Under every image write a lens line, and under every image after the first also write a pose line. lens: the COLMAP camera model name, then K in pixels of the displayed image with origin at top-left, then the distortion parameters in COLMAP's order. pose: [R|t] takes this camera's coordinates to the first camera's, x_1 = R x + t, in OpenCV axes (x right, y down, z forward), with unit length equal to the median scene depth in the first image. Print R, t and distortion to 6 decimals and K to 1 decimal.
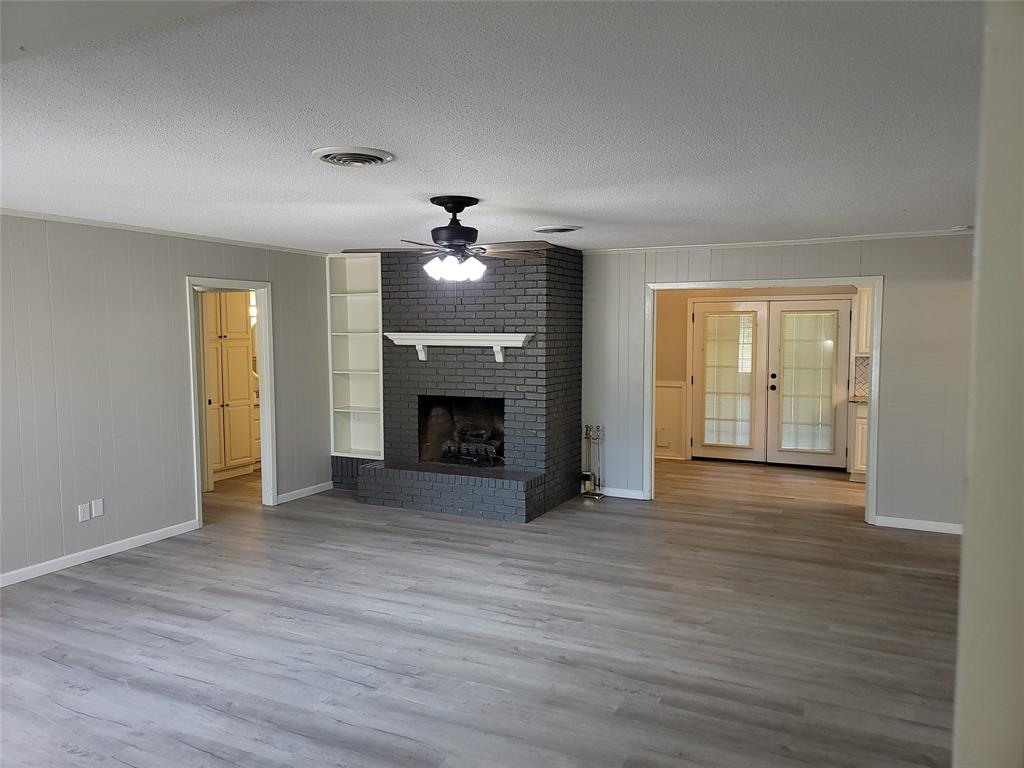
lens RADIAL K [[749.6, 0, 502.6], [0, 749.6, 384.4], [0, 0, 1]] dist [0.080237, -0.069807]
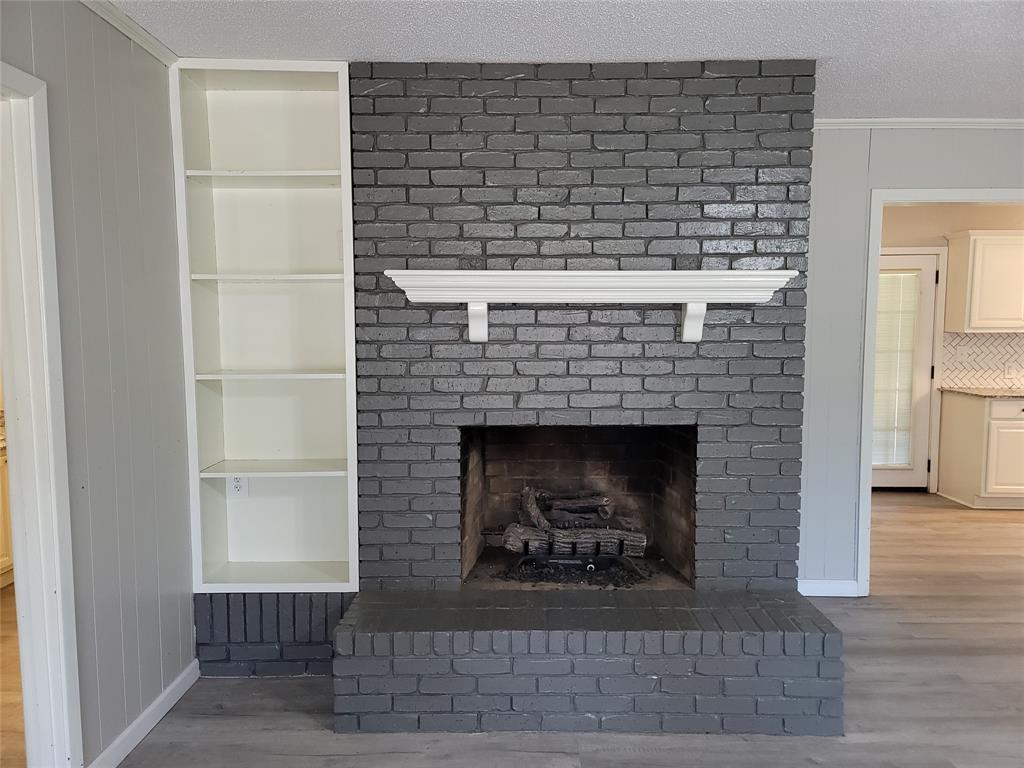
lens RADIAL K [[749.6, 0, 513.8], [0, 749.6, 387.4], [0, 0, 1]] dist [0.080237, -0.069807]
pose [[0.897724, -0.036625, 0.439033, -0.313366], [0.032206, 0.999328, 0.017510, -0.015761], [-0.439379, -0.001580, 0.898300, 0.730928]]
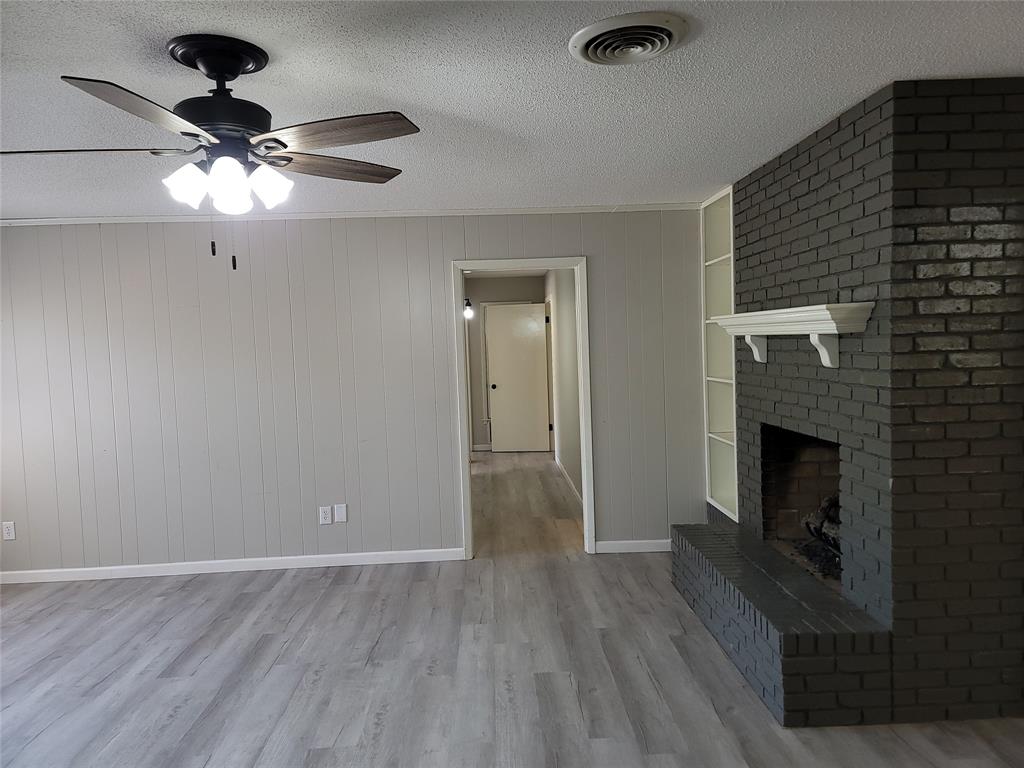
lens RADIAL K [[749.6, 0, 509.0], [0, 749.6, 387.0], [0, 0, 1]] dist [0.080237, -0.069807]
pose [[0.472816, 0.038009, -0.880341, 0.357854], [-0.031343, 0.999162, 0.026306, -0.025924], [0.880603, 0.015155, 0.473611, 0.656879]]
